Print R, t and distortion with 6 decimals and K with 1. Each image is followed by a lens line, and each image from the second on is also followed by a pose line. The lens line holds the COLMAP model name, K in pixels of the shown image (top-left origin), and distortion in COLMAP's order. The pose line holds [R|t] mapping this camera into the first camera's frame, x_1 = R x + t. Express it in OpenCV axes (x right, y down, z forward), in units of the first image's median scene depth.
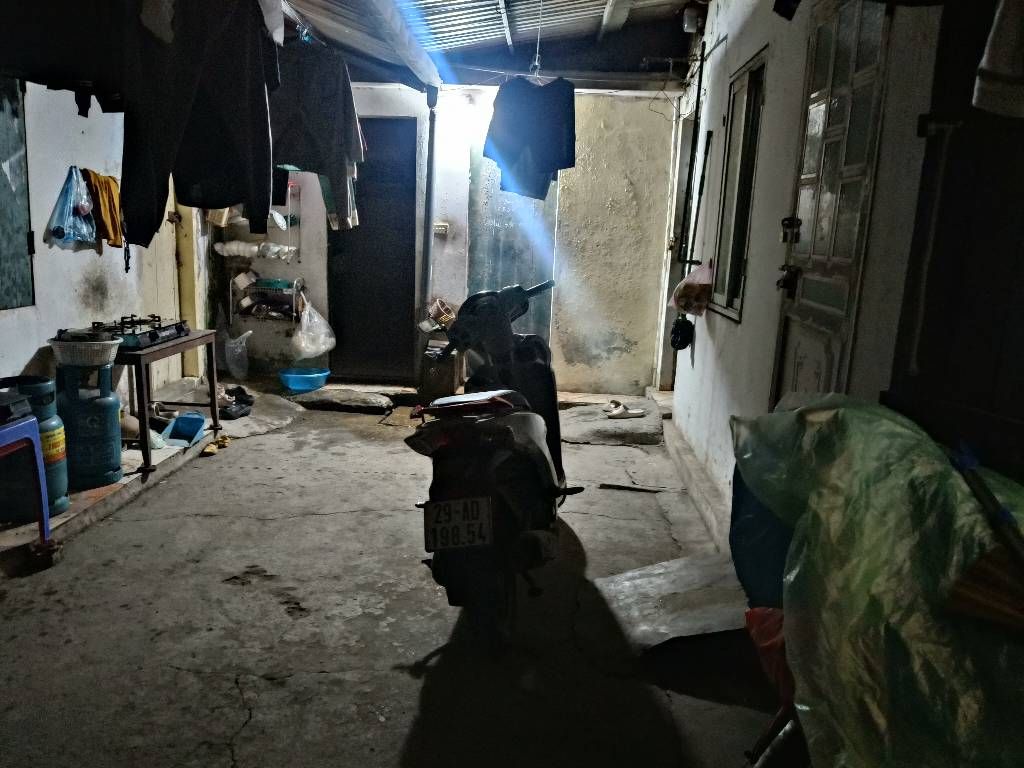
lens RADIAL K [[783.5, 0, 508.3], [0, 783.5, 363.7], [0, 0, 1]] dist [0.065282, -0.154233]
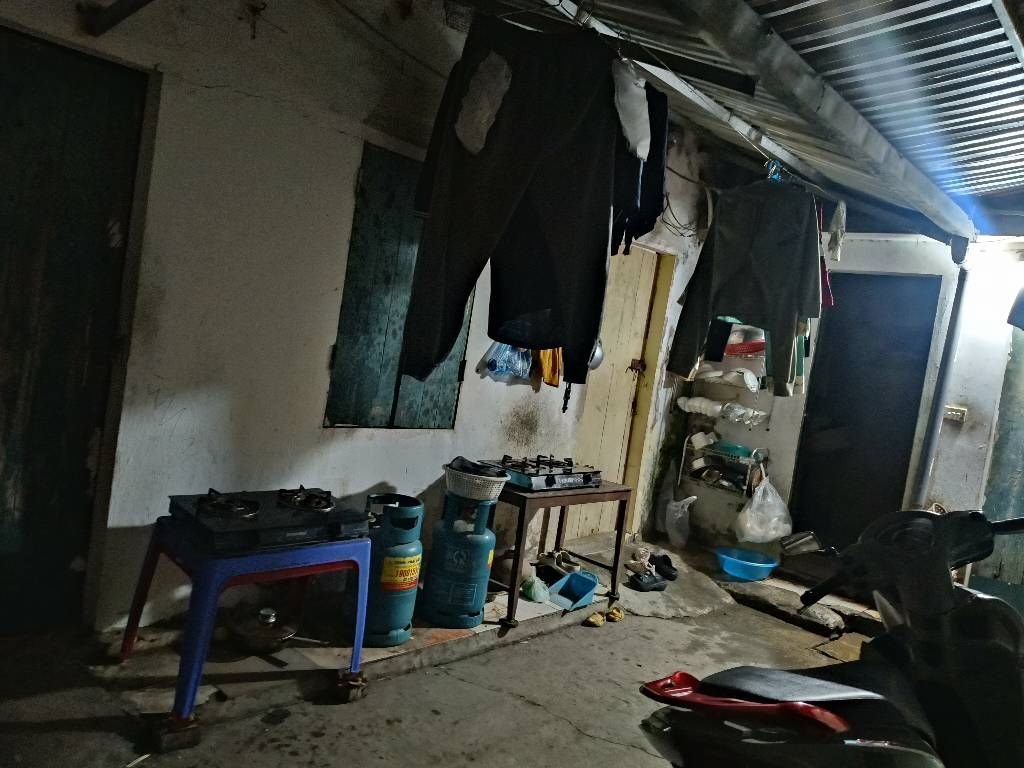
lens RADIAL K [[783.5, 0, 508.3], [0, 783.5, 363.7], [0, 0, 1]] dist [0.065282, -0.154233]
pose [[0.771891, 0.092883, -0.628933, 0.065895], [-0.219336, 0.967438, -0.126317, -0.030792], [0.596721, 0.235451, 0.767129, 0.162434]]
